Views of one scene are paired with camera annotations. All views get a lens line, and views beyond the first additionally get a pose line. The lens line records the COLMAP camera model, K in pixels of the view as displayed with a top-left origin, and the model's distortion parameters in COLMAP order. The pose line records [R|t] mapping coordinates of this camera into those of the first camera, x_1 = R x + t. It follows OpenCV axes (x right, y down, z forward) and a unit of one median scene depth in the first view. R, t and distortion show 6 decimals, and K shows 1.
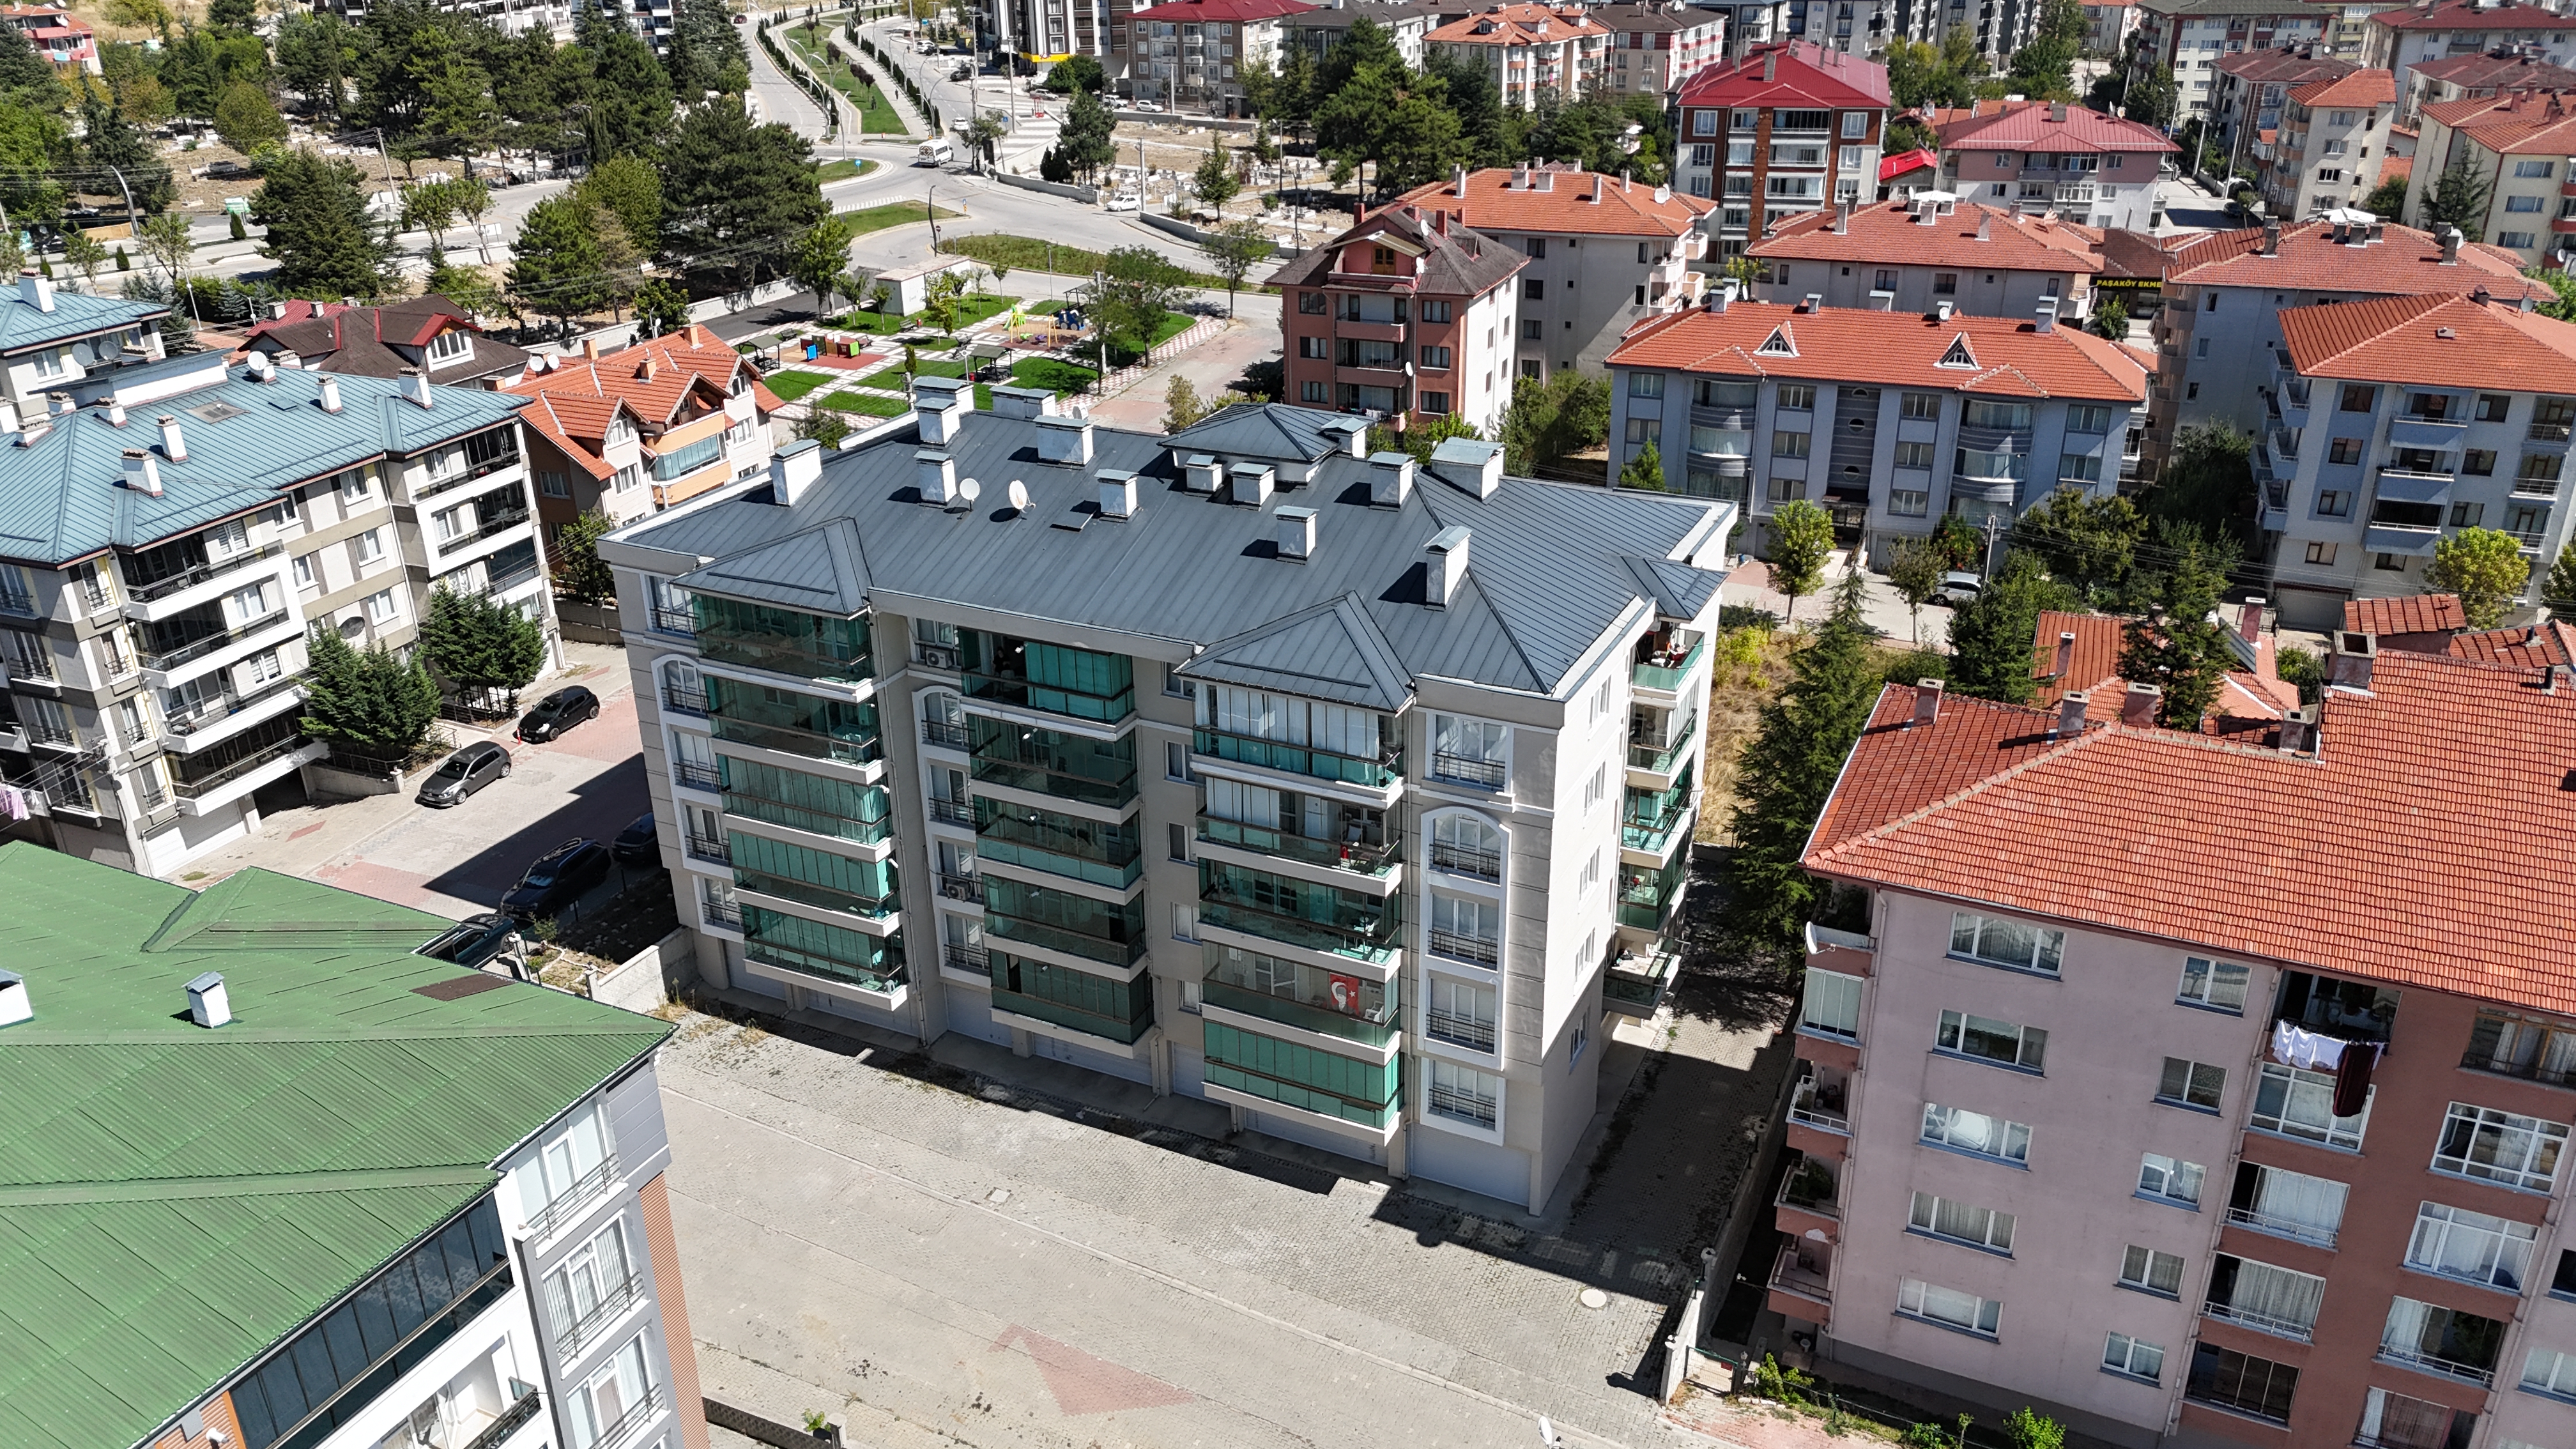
lens RADIAL K [[1896.1, 0, 1290.9], [0, 1896.1, 718.8], [0, 0, 1]] dist [0.072853, -0.066528]
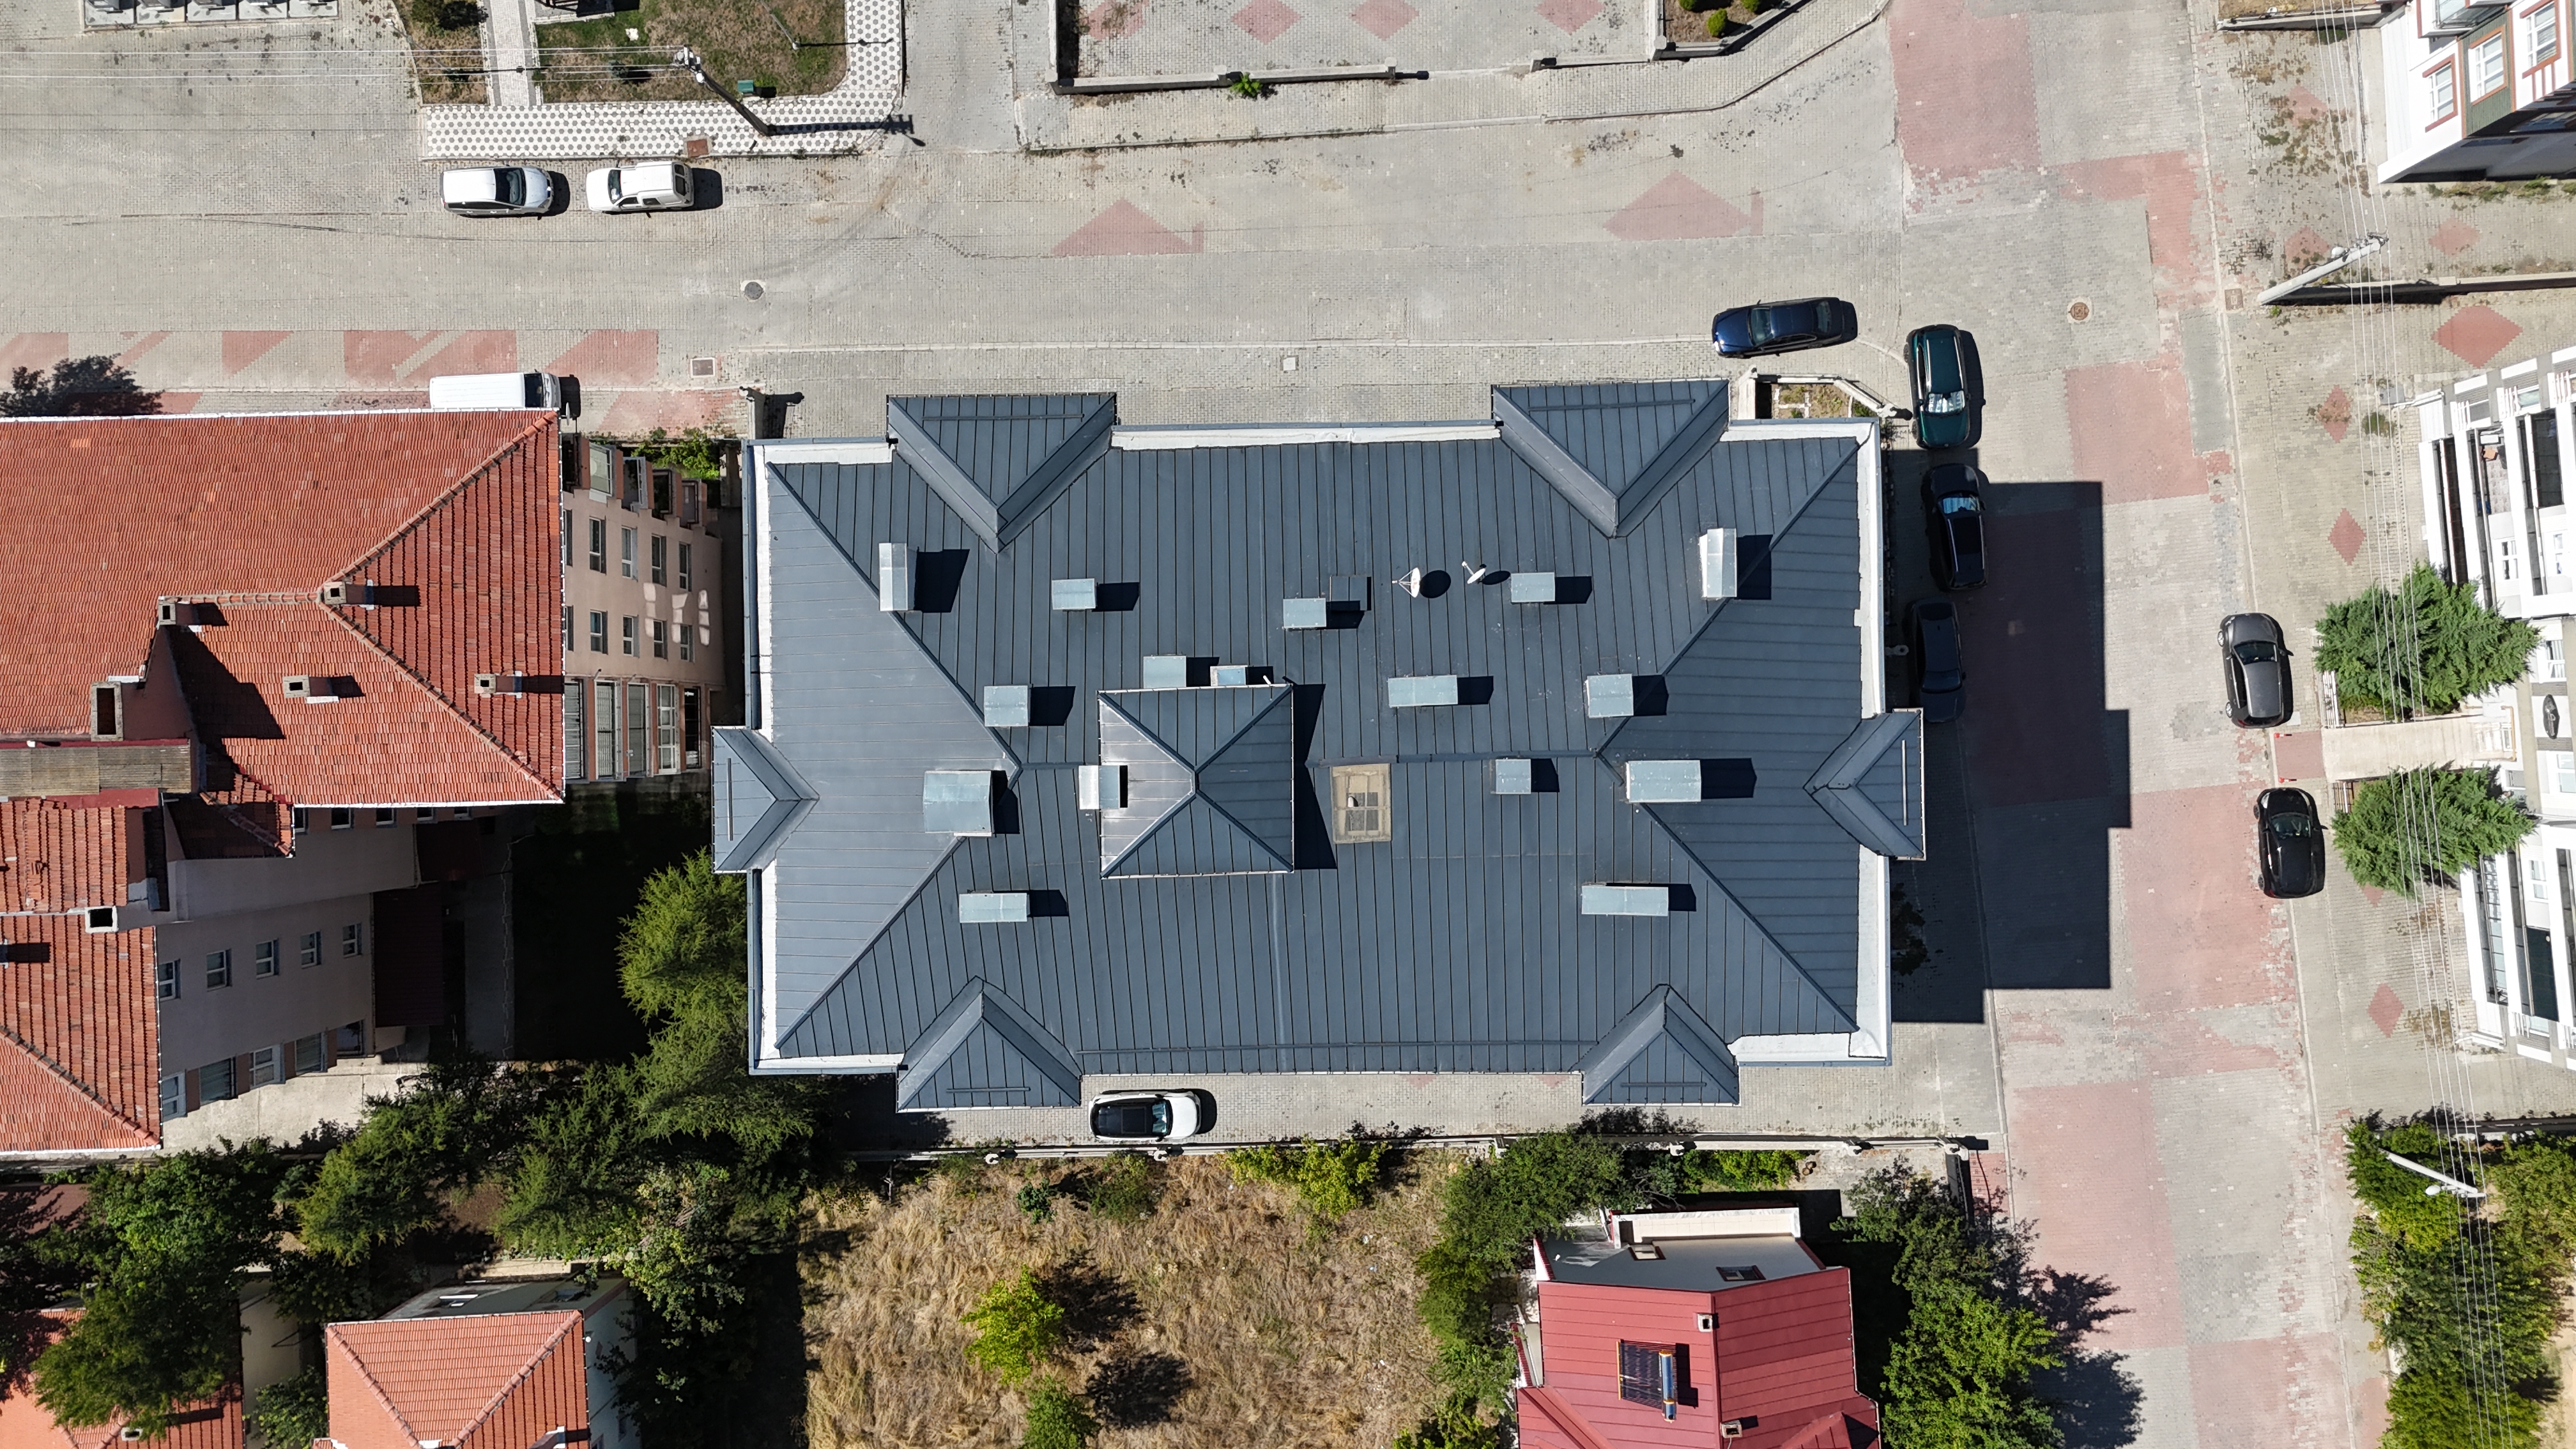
lens RADIAL K [[1896.1, 0, 1291.0], [0, 1896.1, 722.6], [0, 0, 1]] dist [0.072853, -0.066528]
pose [[-0.896093, 0.441583, 0.044970, -0.071041], [-0.137042, -0.371606, 0.918220, -0.668092], [0.422181, 0.816648, 0.393509, 0.474889]]
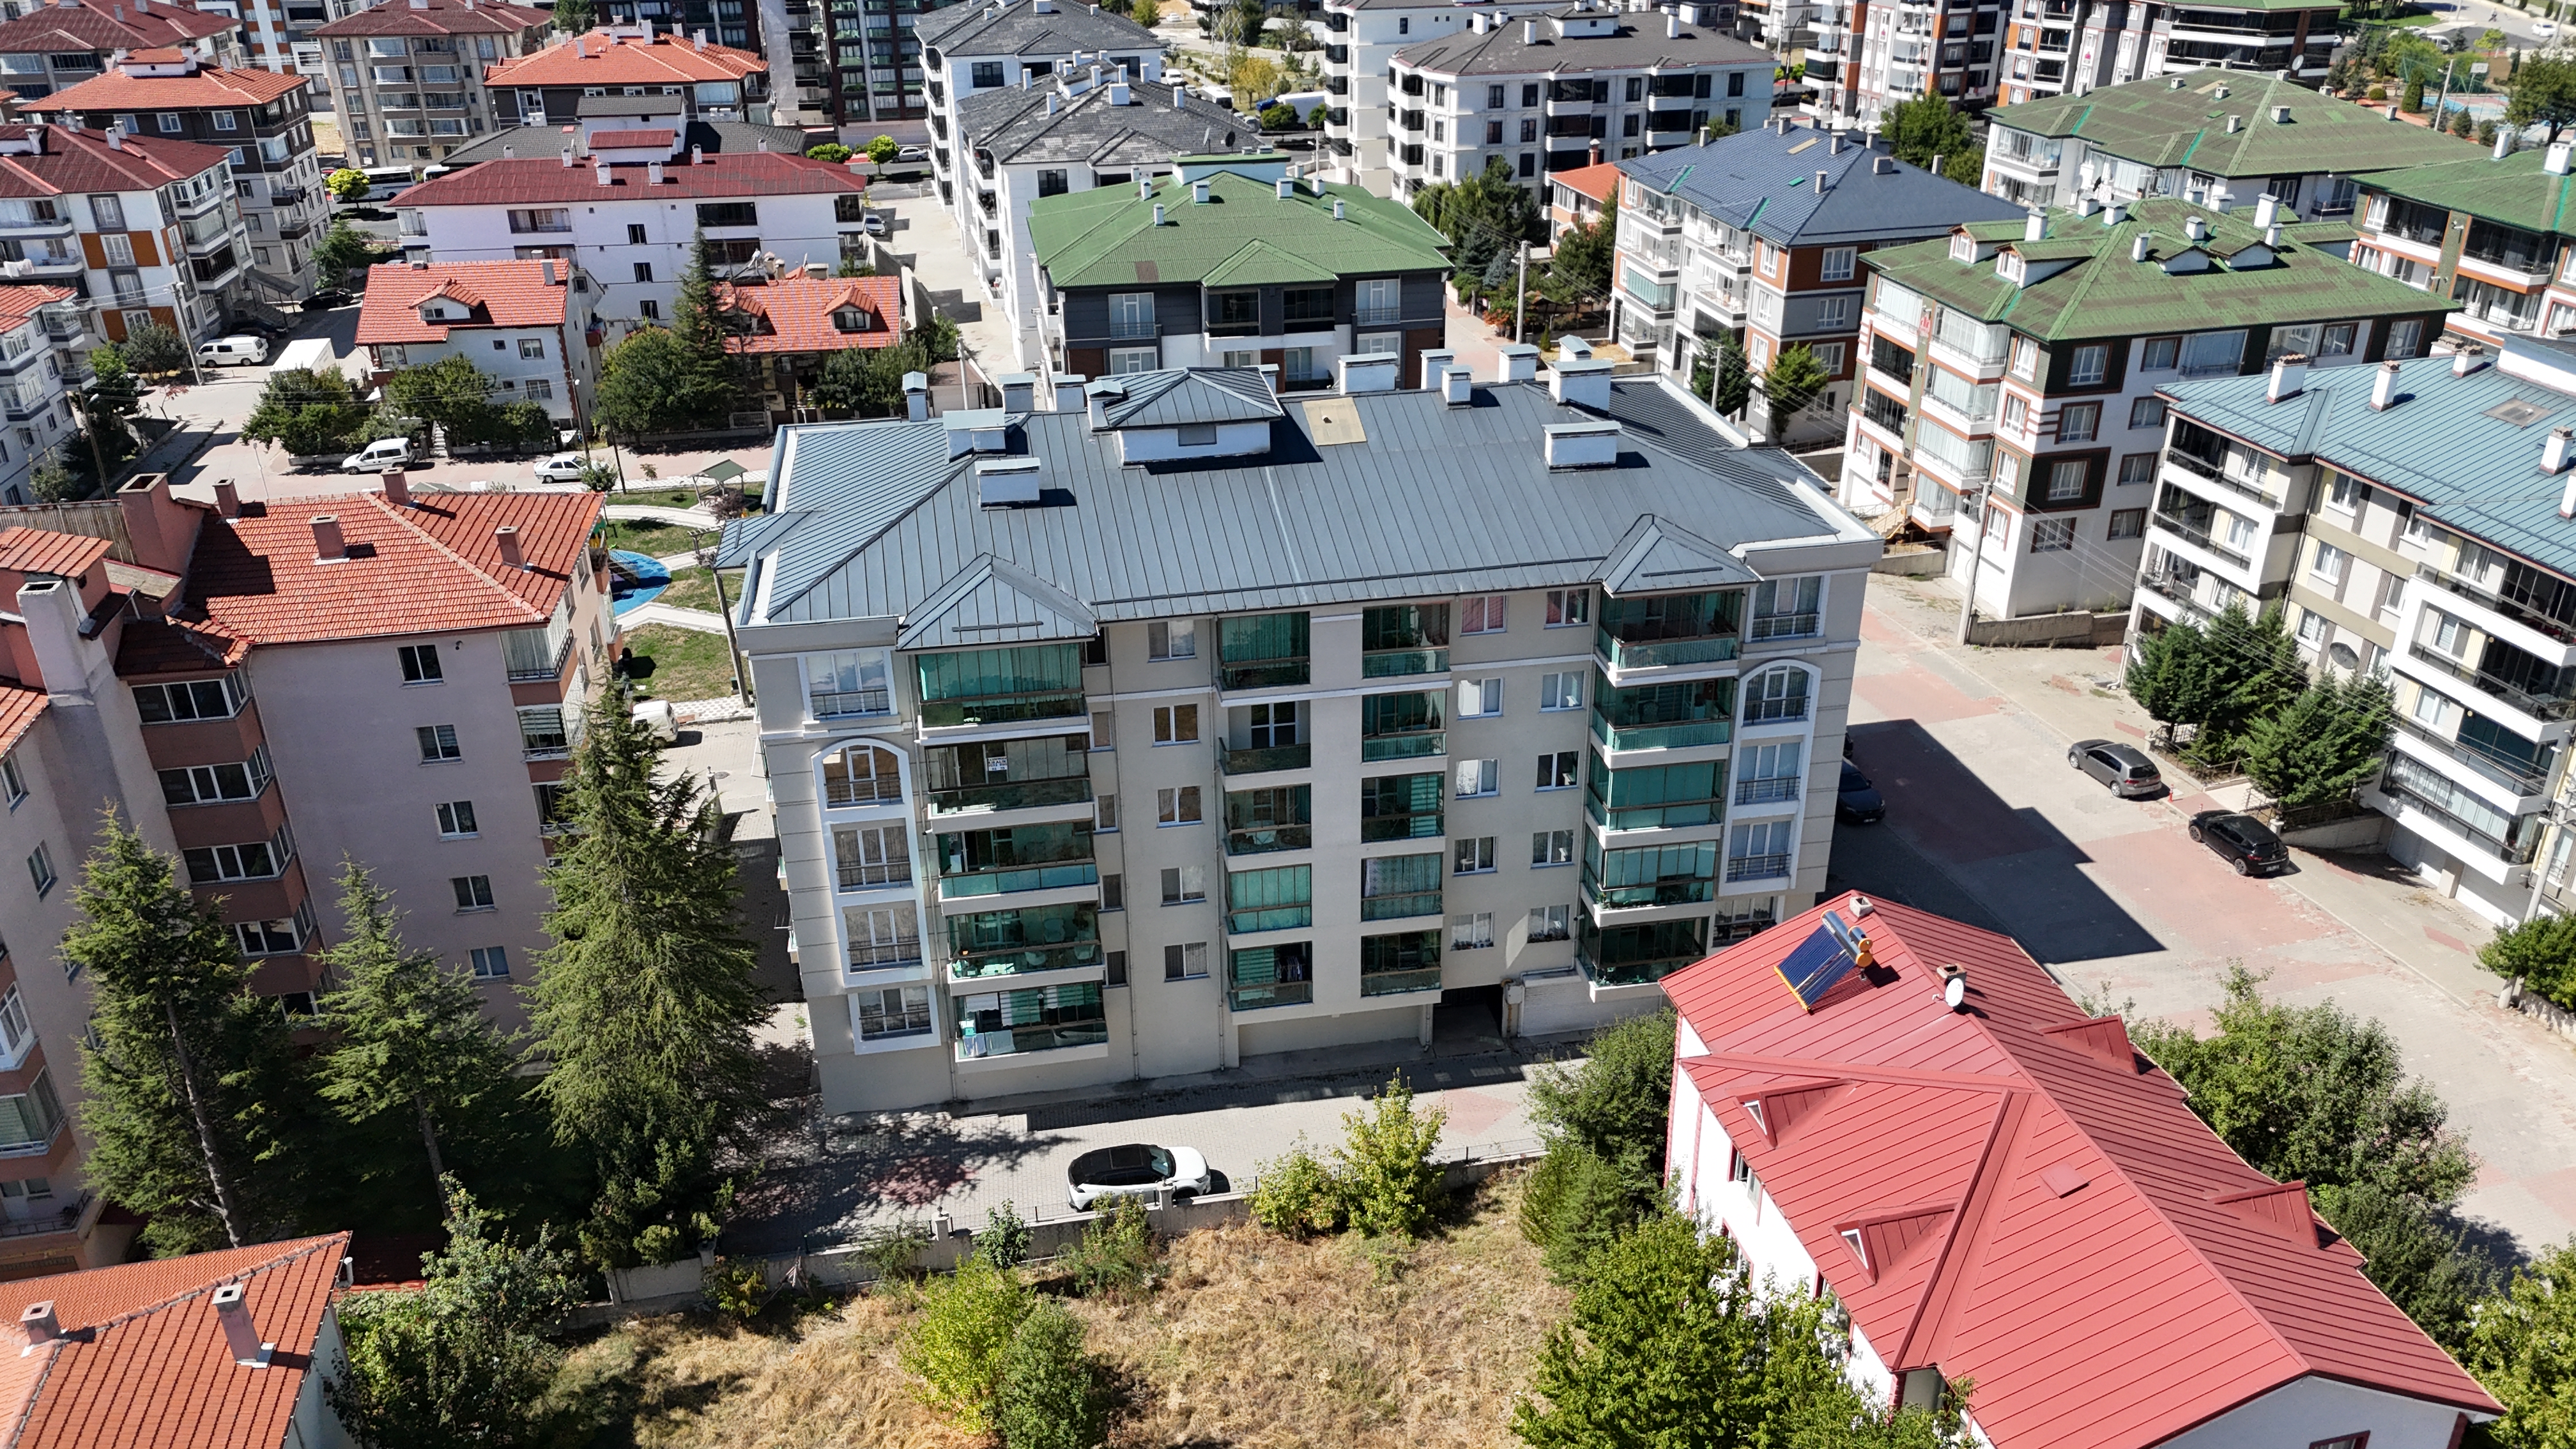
lens RADIAL K [[1896.1, 0, 1291.4], [0, 1896.1, 720.1], [0, 0, 1]] dist [0.072853, -0.066528]
pose [[-0.814881, 0.273531, -0.511027, 0.350177], [-0.216810, 0.673807, 0.706384, -0.530086], [0.537552, 0.686415, -0.489768, 1.161941]]
